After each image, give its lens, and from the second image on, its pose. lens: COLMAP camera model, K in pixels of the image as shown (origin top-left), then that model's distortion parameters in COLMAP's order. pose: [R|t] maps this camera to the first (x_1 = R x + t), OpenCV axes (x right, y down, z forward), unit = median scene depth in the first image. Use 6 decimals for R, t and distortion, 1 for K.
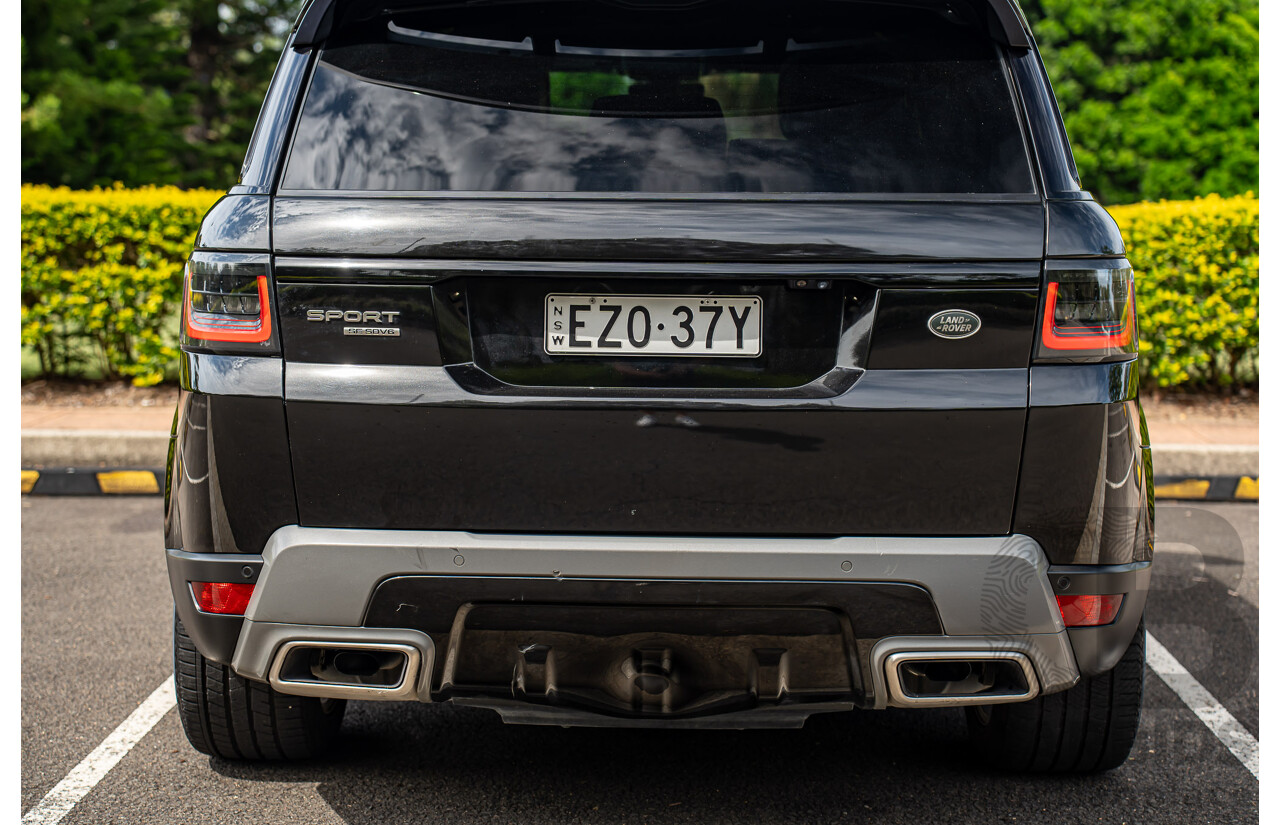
lens RADIAL K [[2147.3, 0, 607.5], [0, 2147.3, 411.3], [0, 0, 1]] dist [0.313695, 1.349666]
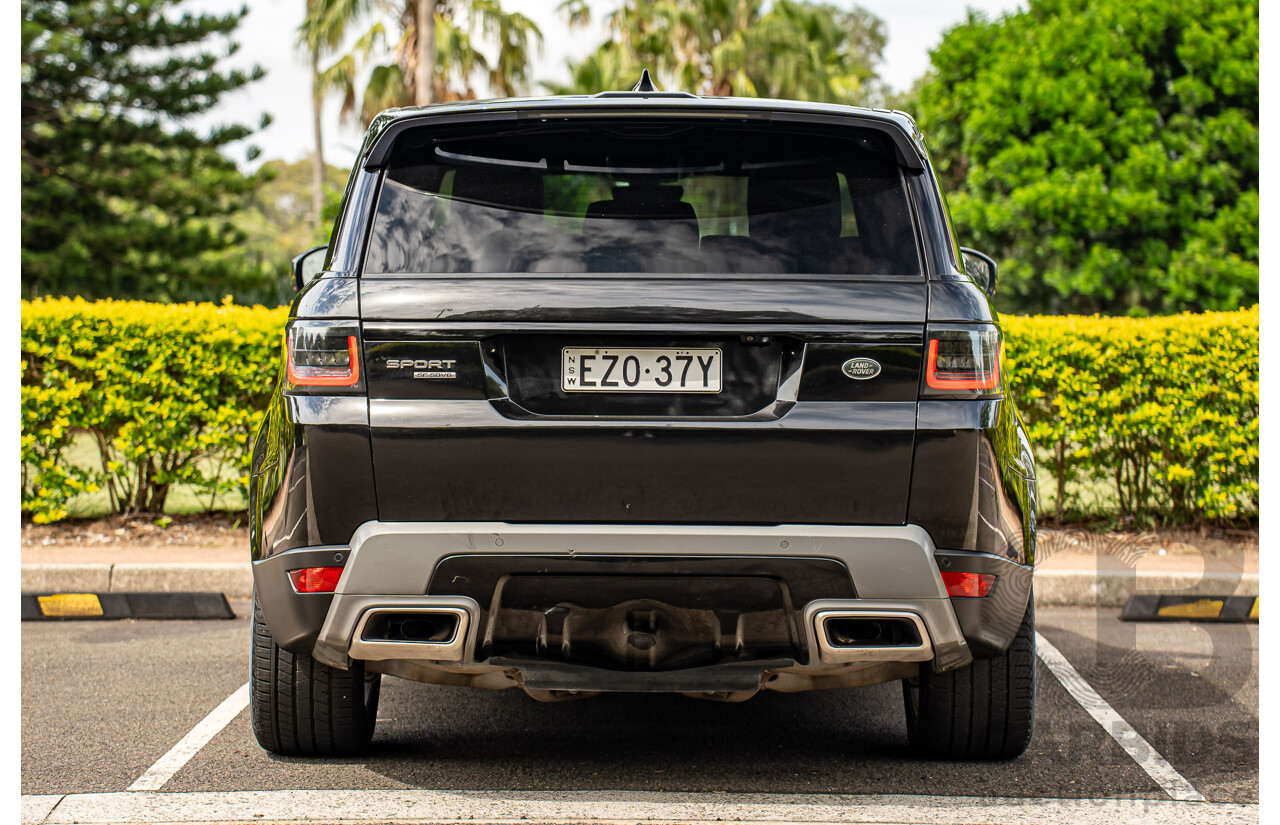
lens RADIAL K [[4194.5, 0, 535.3], [0, 4194.5, 376.5], [0, 0, 1]] dist [0.940907, 1.520873]
pose [[0.999989, -0.001325, 0.004458, -0.056573], [0.001739, 0.995556, -0.094153, 0.209100], [-0.004314, 0.094160, 0.995548, -1.604363]]
